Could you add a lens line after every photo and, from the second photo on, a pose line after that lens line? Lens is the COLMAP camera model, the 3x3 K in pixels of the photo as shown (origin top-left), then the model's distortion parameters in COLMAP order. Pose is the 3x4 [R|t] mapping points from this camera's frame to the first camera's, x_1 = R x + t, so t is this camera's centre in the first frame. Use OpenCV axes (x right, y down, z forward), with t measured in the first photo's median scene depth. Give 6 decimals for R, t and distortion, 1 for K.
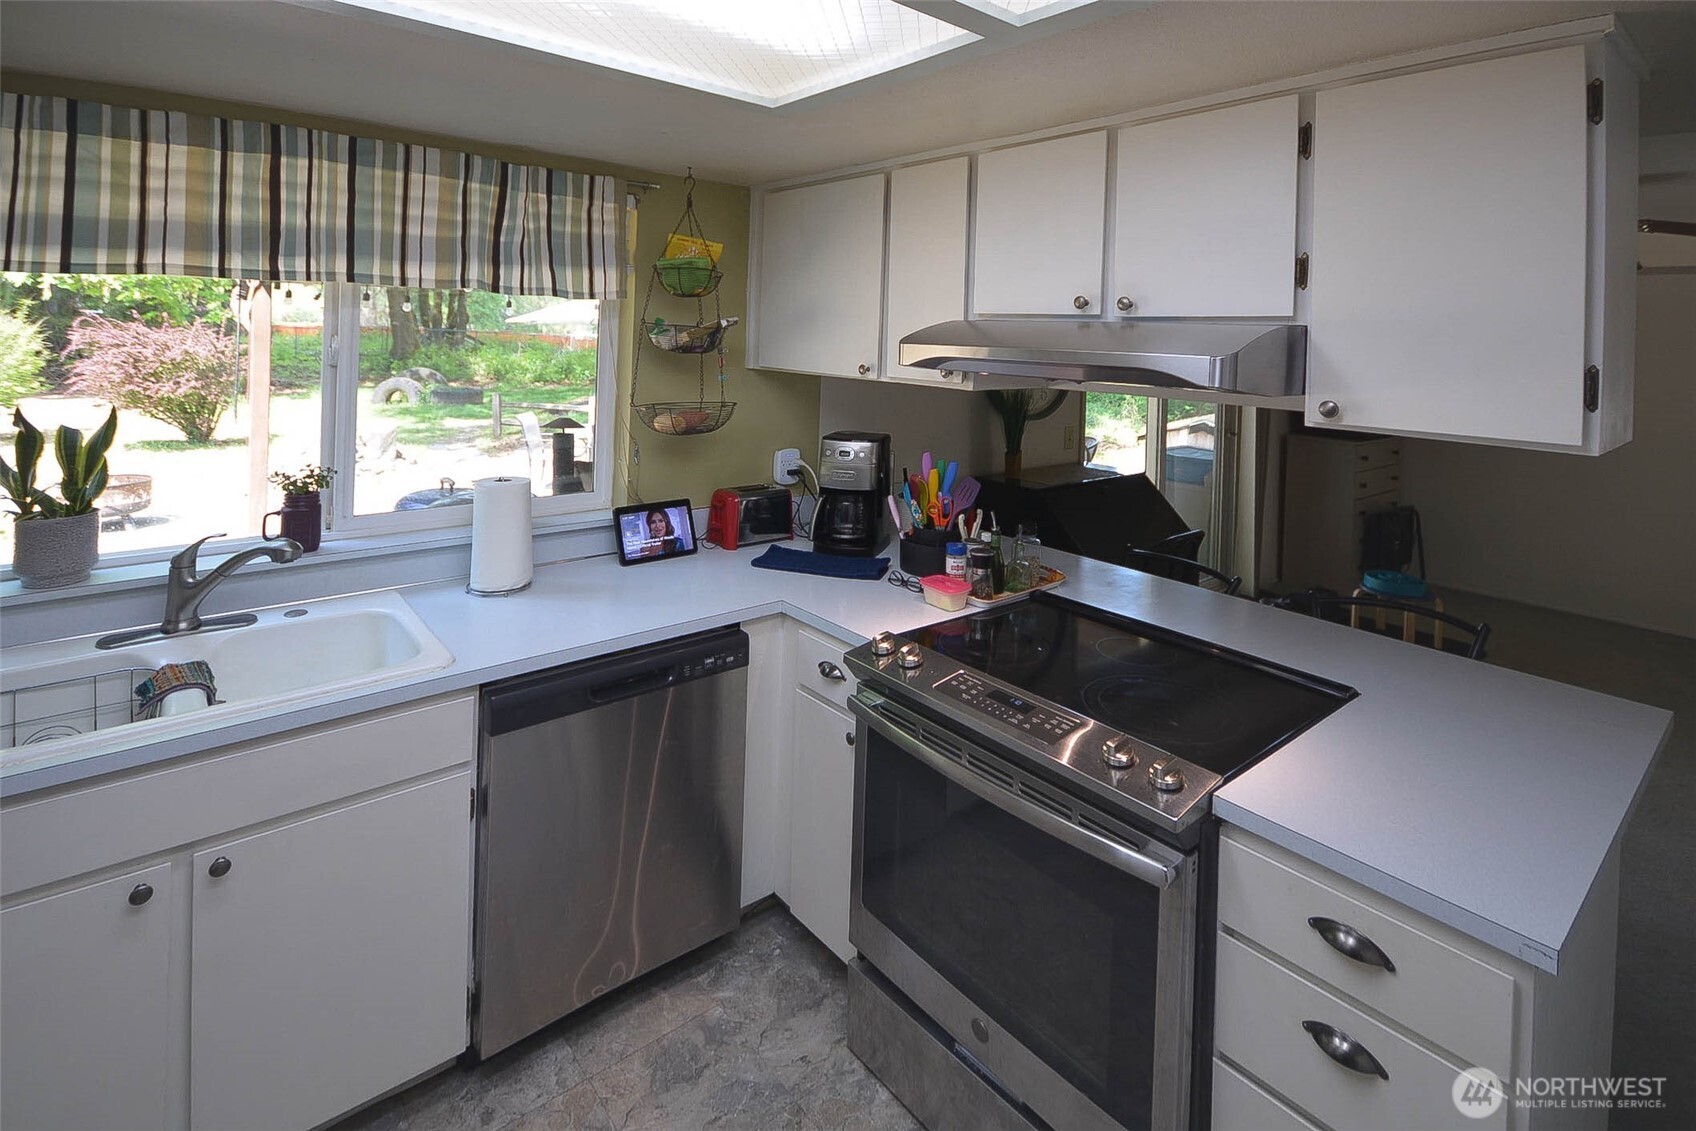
lens RADIAL K [[780.0, 0, 848.8], [0, 780.0, 622.9], [0, 0, 1]] dist [-0.003198, -0.005892]
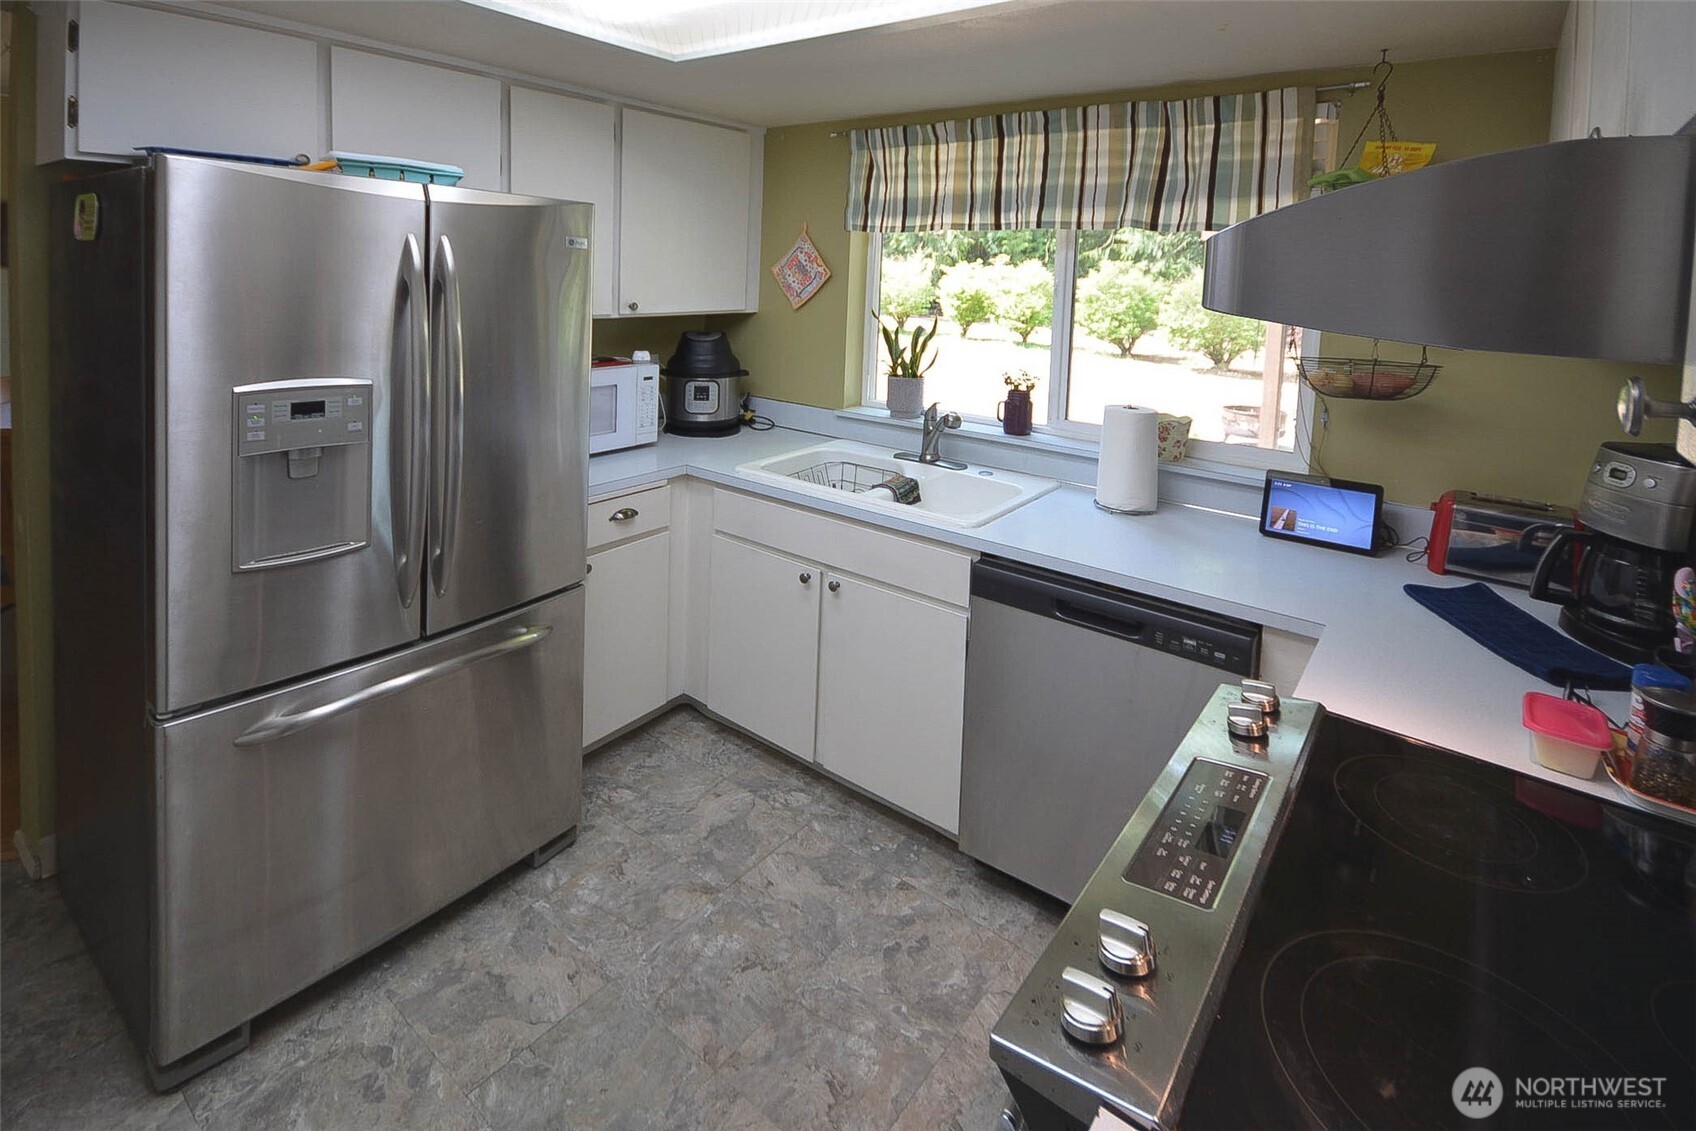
lens RADIAL K [[742.1, 0, 851.4], [0, 742.1, 567.9], [0, 0, 1]] dist [0.002229, -0.000777]
pose [[0.212294, 0.351189, -0.911920, 0.614302], [-0.350996, 0.898320, 0.264240, -0.151756], [0.911994, 0.263983, 0.313973, 0.483989]]
